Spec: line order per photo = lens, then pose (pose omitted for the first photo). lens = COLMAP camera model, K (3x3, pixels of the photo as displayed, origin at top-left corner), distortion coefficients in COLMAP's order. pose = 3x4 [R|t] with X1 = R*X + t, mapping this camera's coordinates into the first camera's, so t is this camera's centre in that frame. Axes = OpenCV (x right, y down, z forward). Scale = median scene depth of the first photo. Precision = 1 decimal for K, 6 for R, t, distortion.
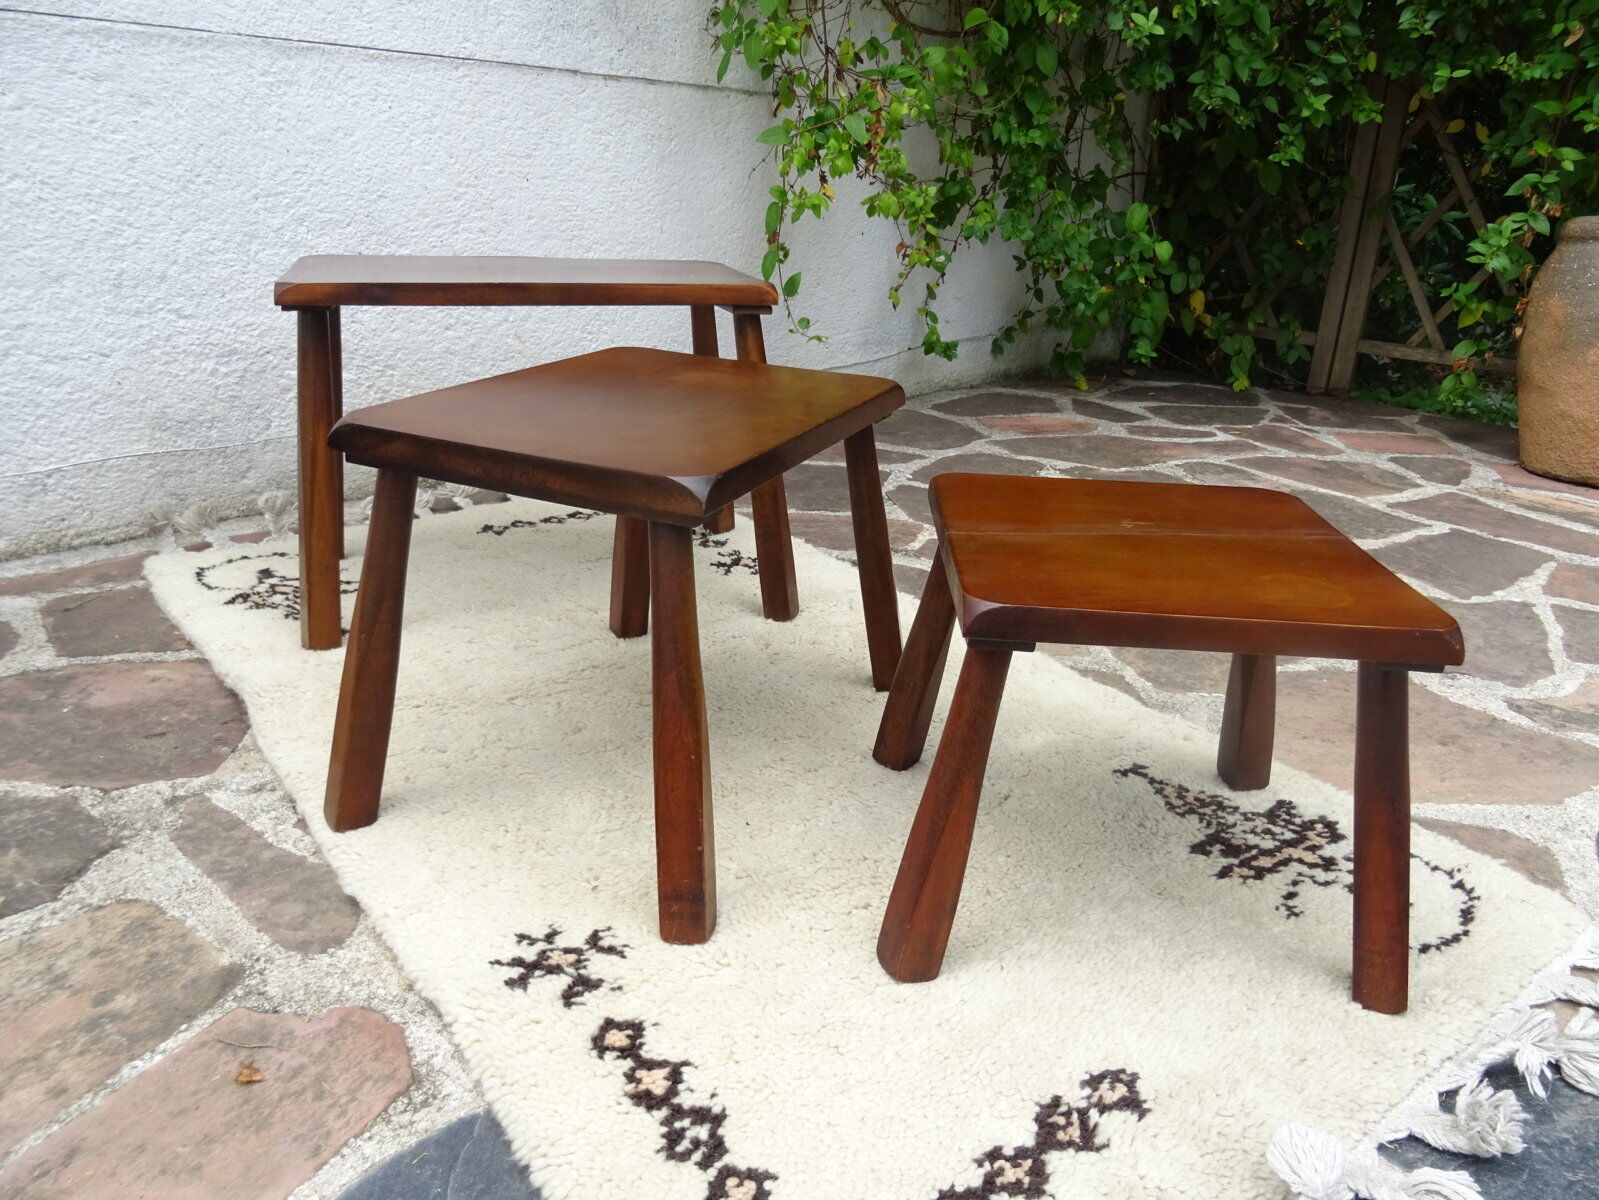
lens RADIAL K [[1141.1, 0, 801.8], [0, 1141.1, 602.2], [0, 0, 1]] dist [-0.000977, -0.001431]
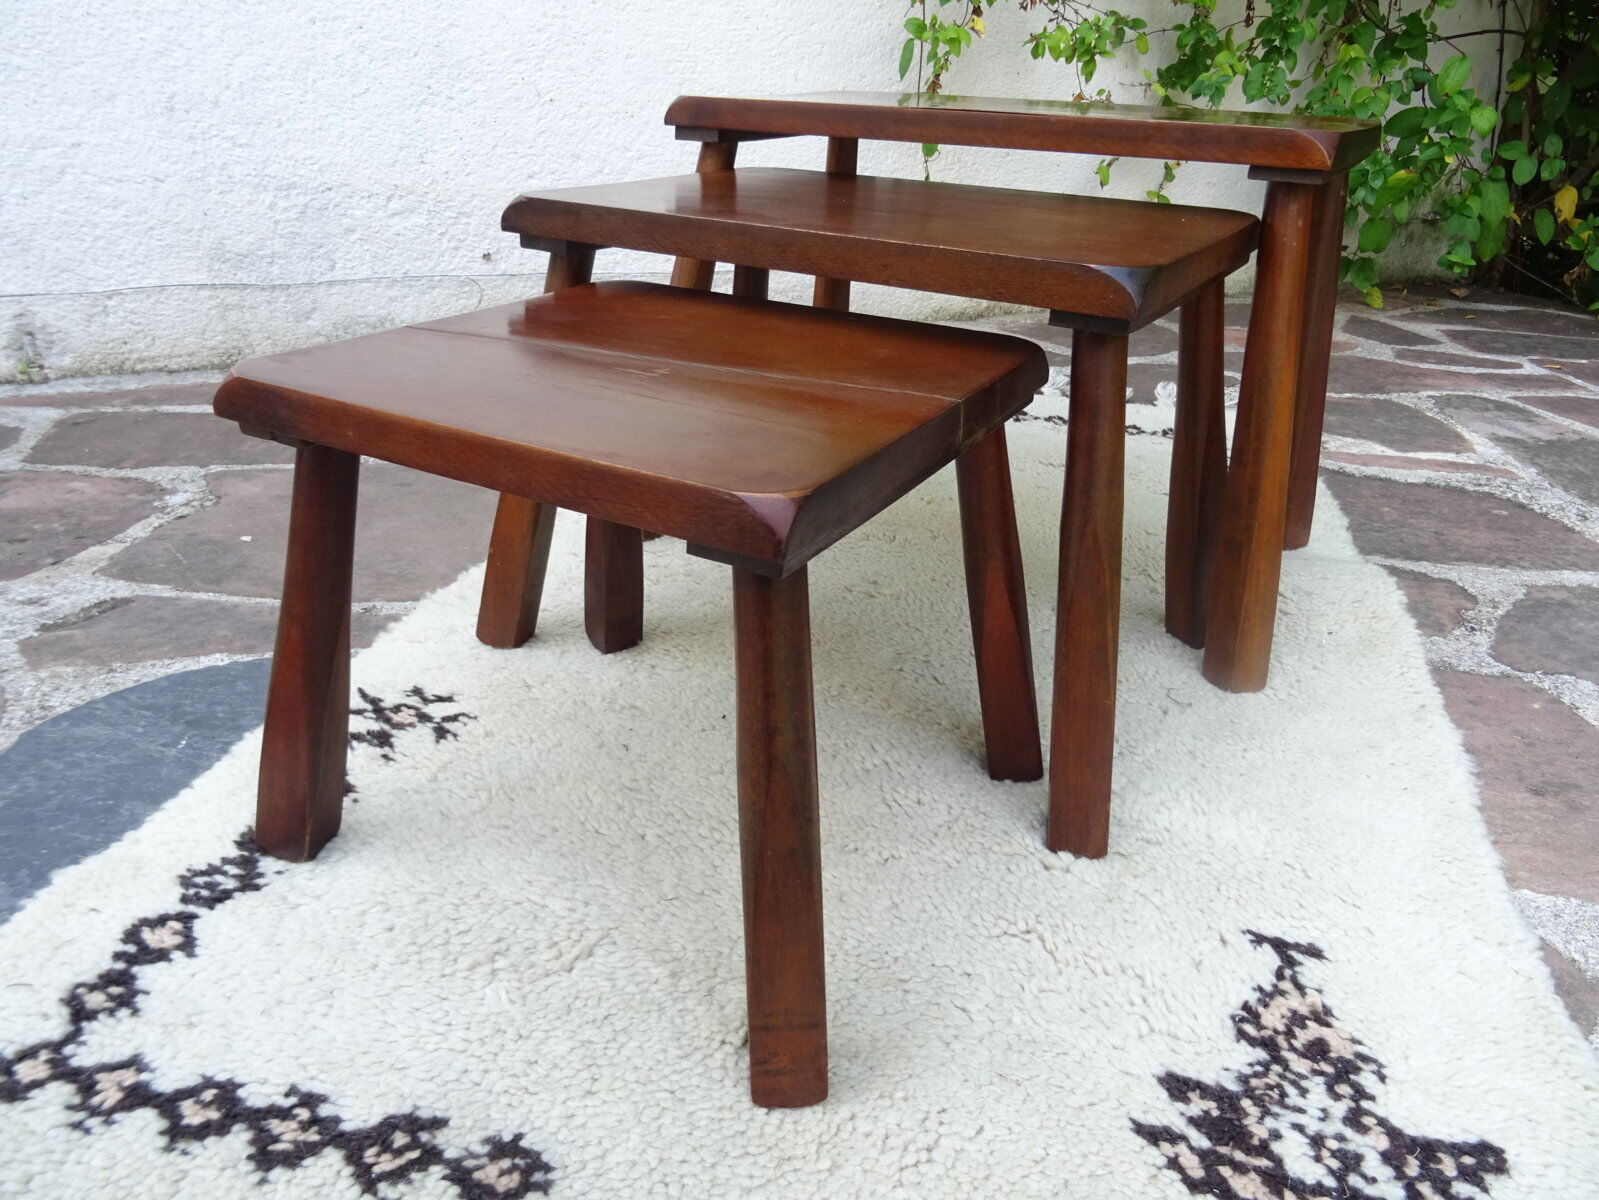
lens RADIAL K [[1141.1, 0, 802.7], [0, 1141.1, 604.5], [0, 0, 1]] dist [-0.000977, -0.001431]
pose [[0.941884, 0.133264, -0.308375, 0.268154], [-0.114968, 0.990393, 0.076844, 0.012174], [0.315653, -0.036925, 0.948156, 0.192020]]
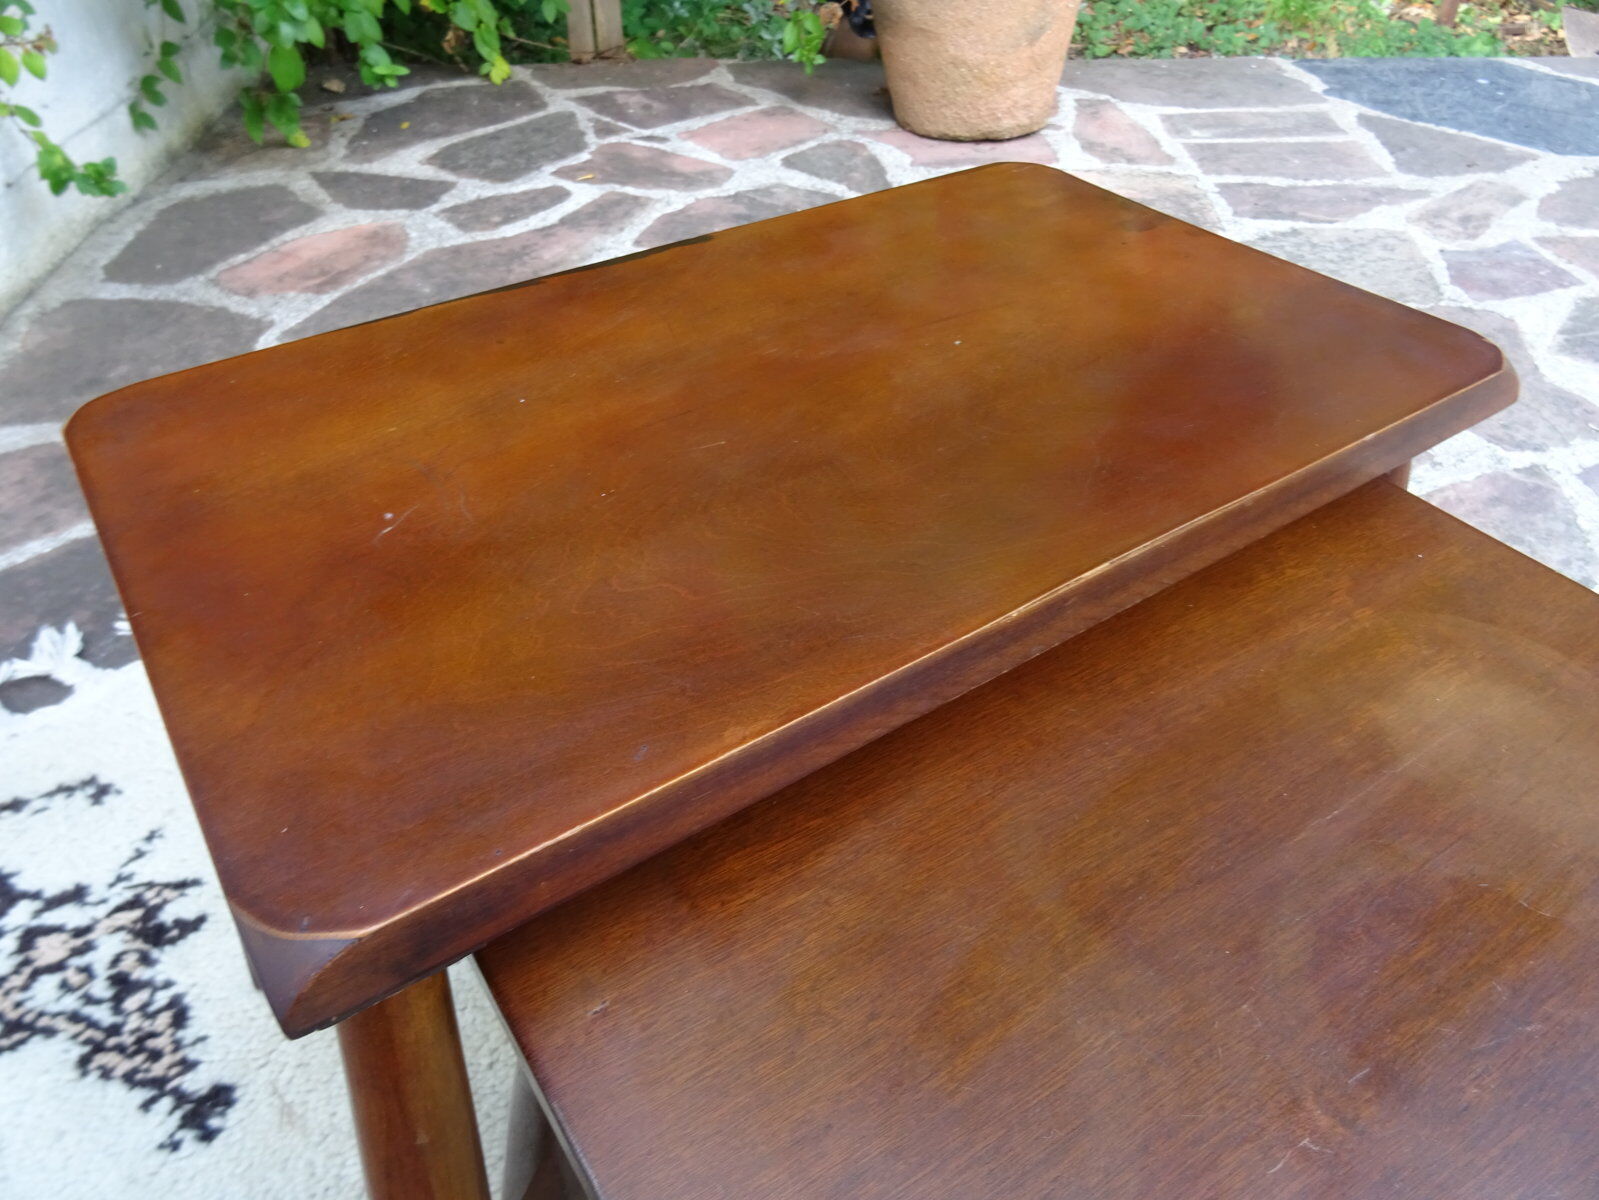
lens RADIAL K [[1141.1, 0, 803.5], [0, 1141.1, 605.4], [0, 0, 1]] dist [-0.000977, -0.001431]
pose [[0.707470, -0.485049, 0.514018, -0.018011], [0.289531, 0.862386, 0.415286, -0.282843], [-0.644716, -0.144978, 0.750548, 0.576335]]
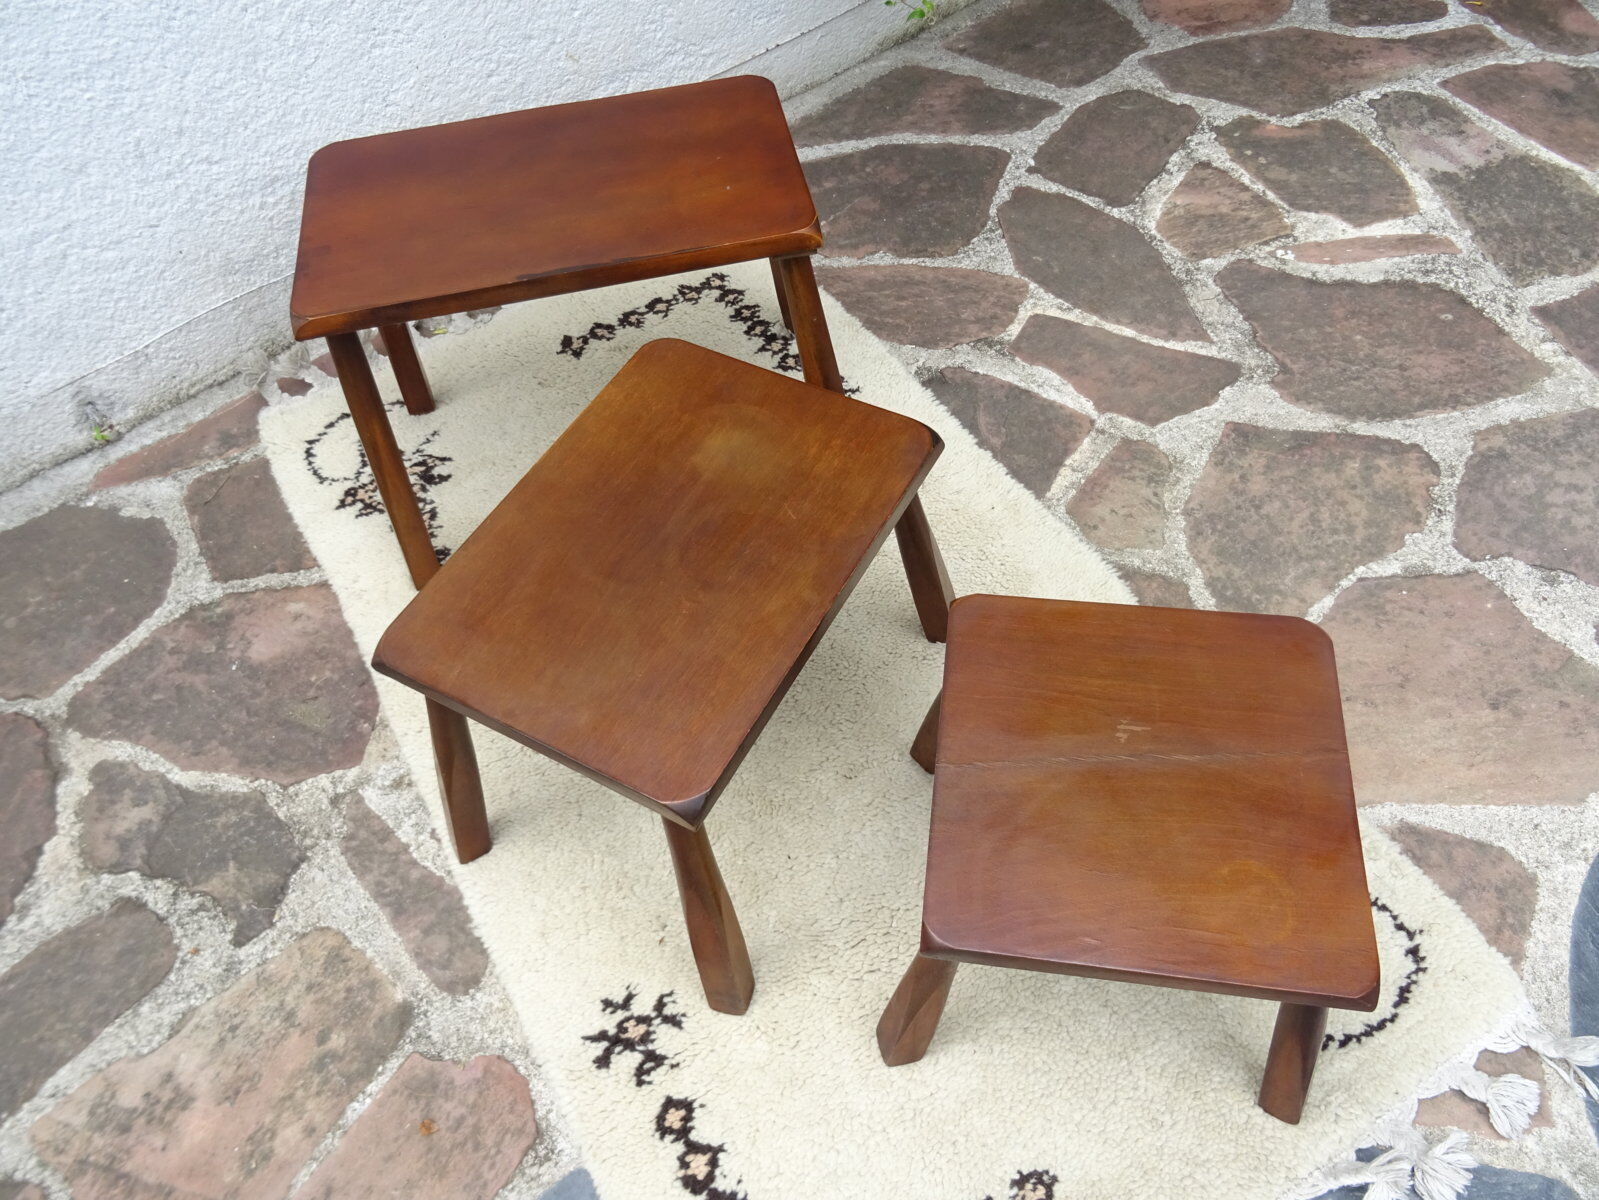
lens RADIAL K [[1141.1, 0, 802.2], [0, 1141.1, 597.0], [0, 0, 1]] dist [-0.000977, -0.001431]
pose [[0.987714, 0.025636, -0.154157, 0.085425], [0.060241, 0.847756, 0.526955, -0.396825], [0.144197, -0.529767, 0.835795, 0.093231]]
